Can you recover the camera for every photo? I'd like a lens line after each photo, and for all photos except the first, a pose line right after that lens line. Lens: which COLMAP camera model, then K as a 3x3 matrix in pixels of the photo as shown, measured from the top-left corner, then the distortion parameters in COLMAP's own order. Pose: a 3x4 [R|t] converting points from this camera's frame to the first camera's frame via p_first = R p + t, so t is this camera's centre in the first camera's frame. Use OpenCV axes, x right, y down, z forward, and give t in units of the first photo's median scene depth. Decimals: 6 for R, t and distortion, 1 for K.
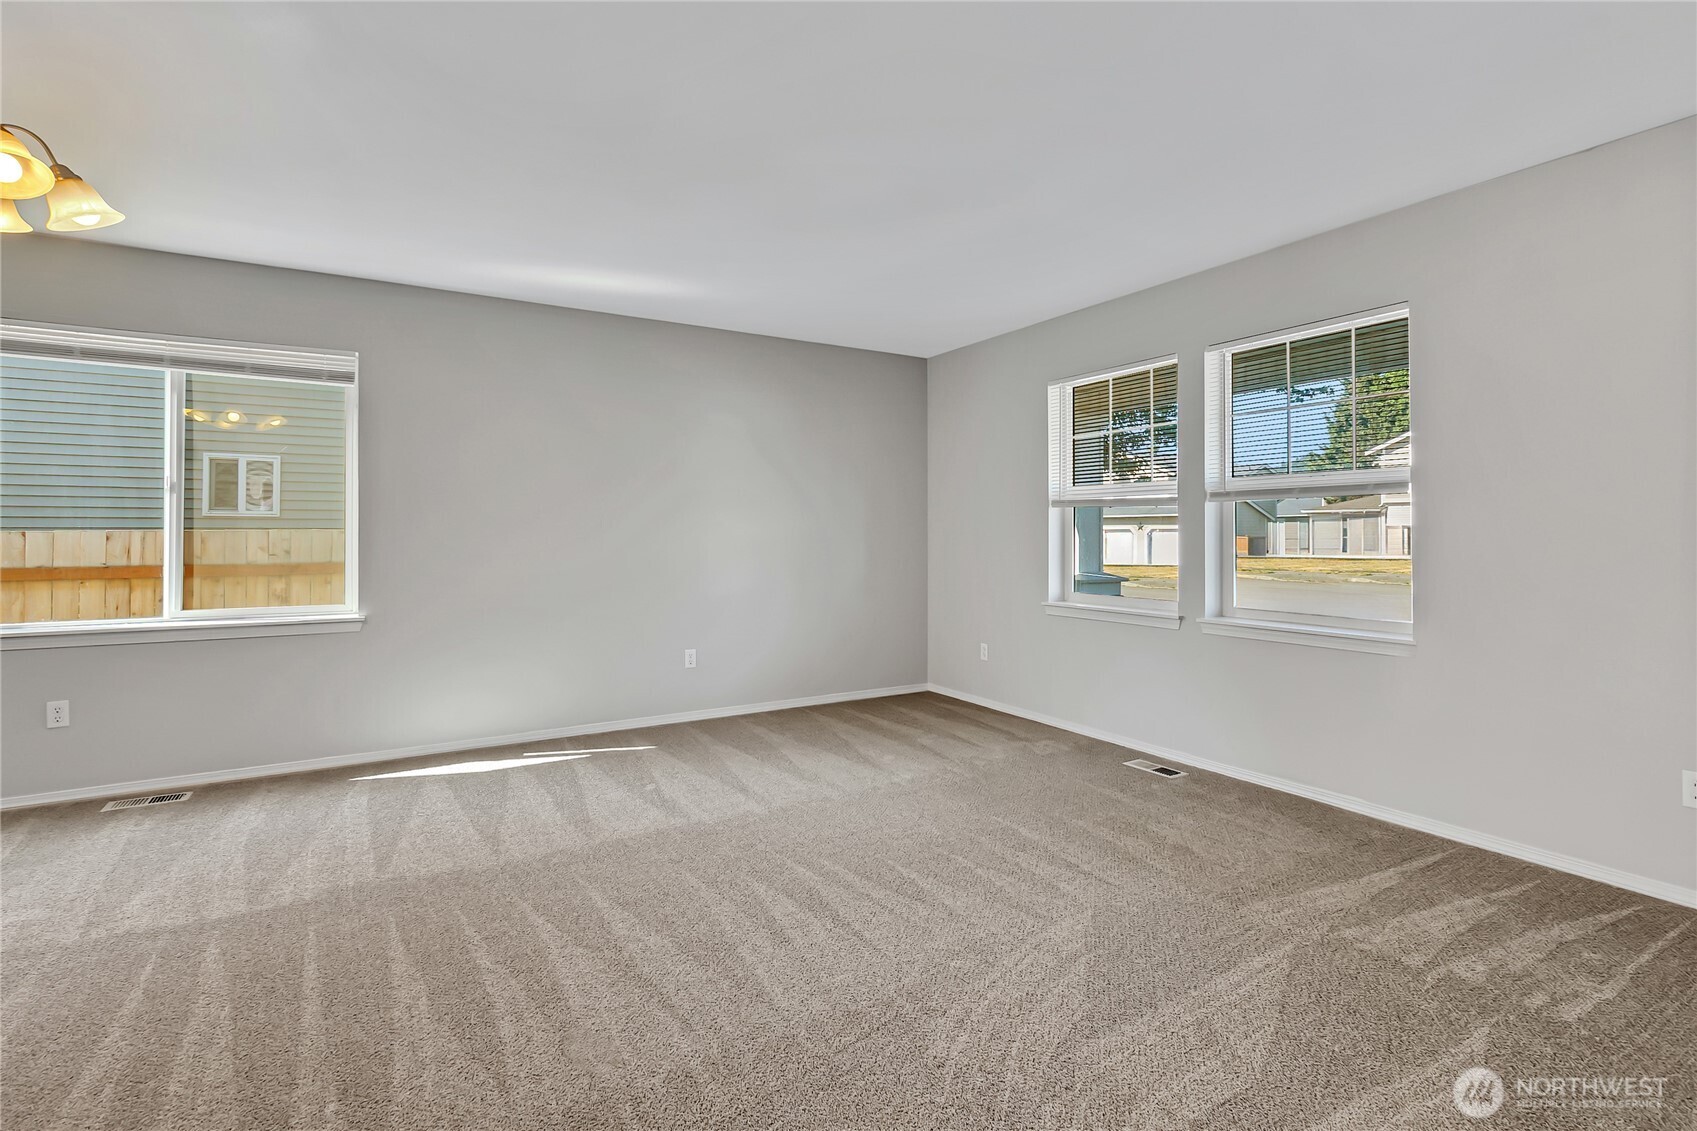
lens RADIAL K [[783.2, 0, 820.6], [0, 783.2, 516.4], [0, 0, 1]] dist [0.002140, -0.000432]
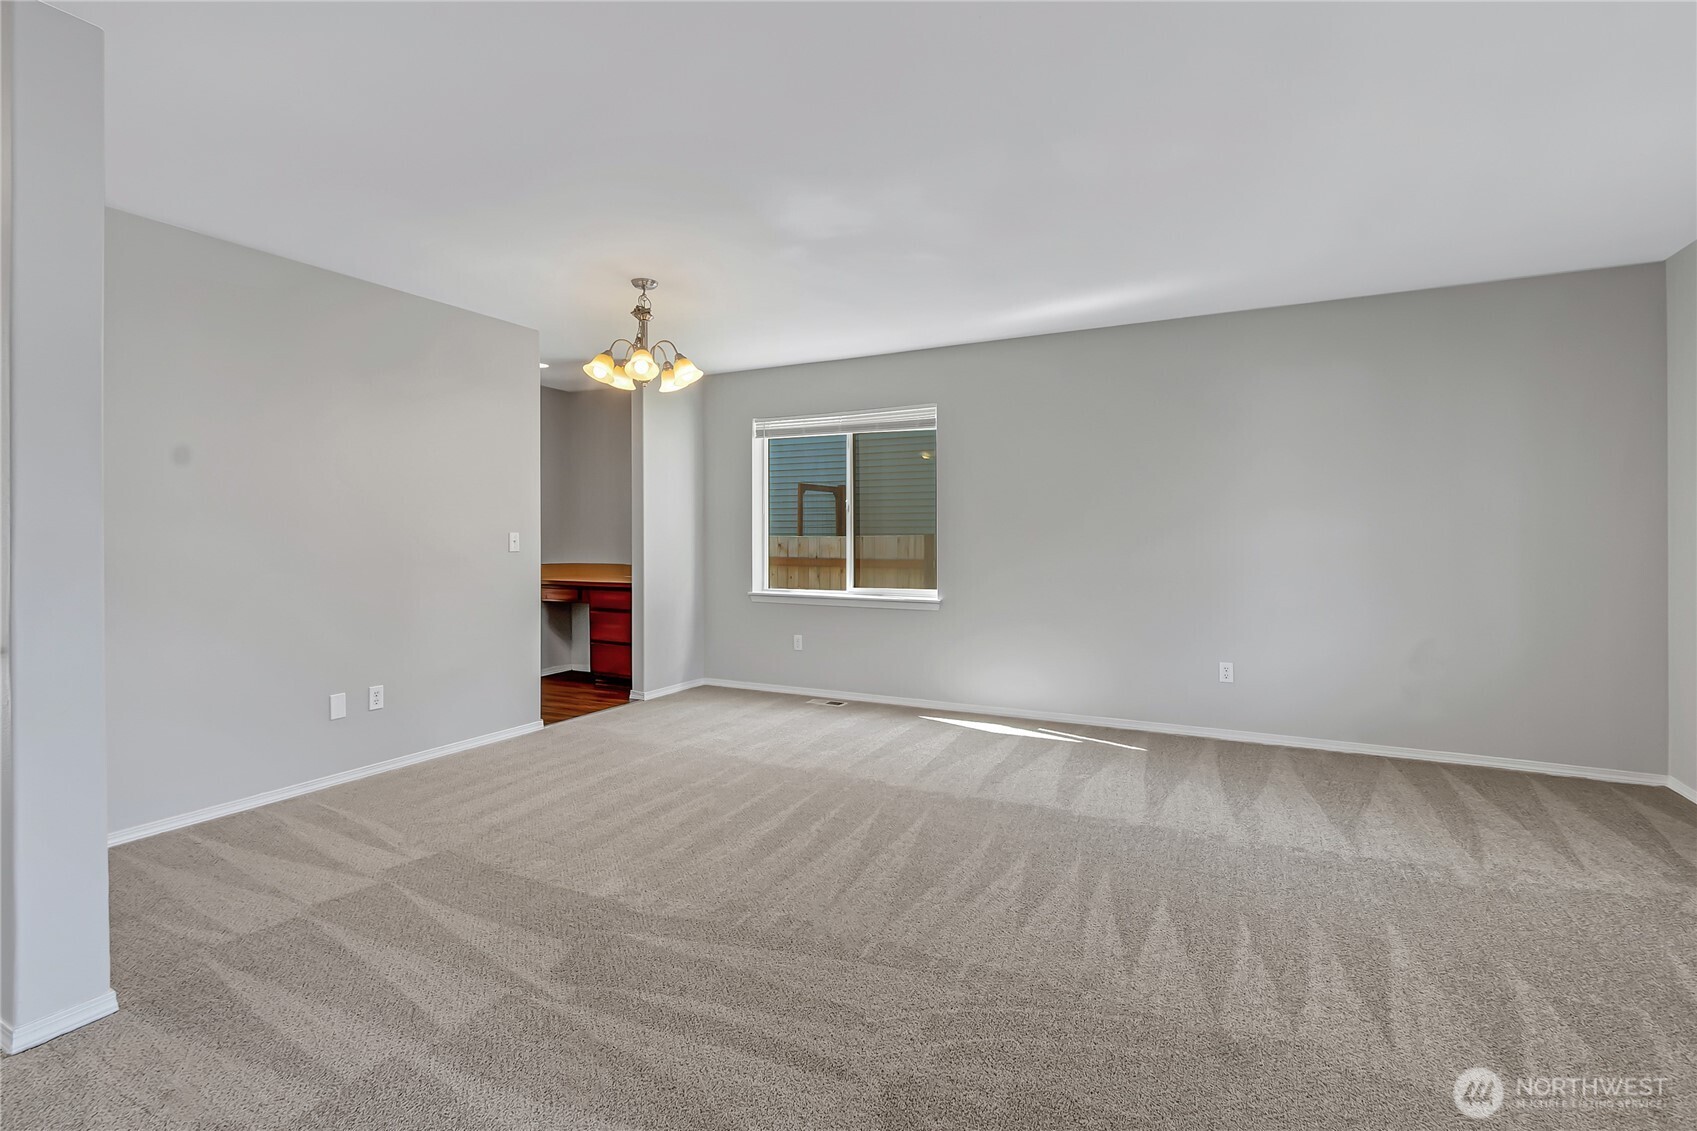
lens RADIAL K [[783.2, 0, 825.5], [0, 783.2, 536.7], [0, 0, 1]] dist [0.002140, -0.000432]
pose [[0.519146, -0.000602, -0.854686, 0.499914], [0.021118, 0.999703, 0.012123, -0.000835], [0.854425, -0.024342, 0.519004, 0.152624]]
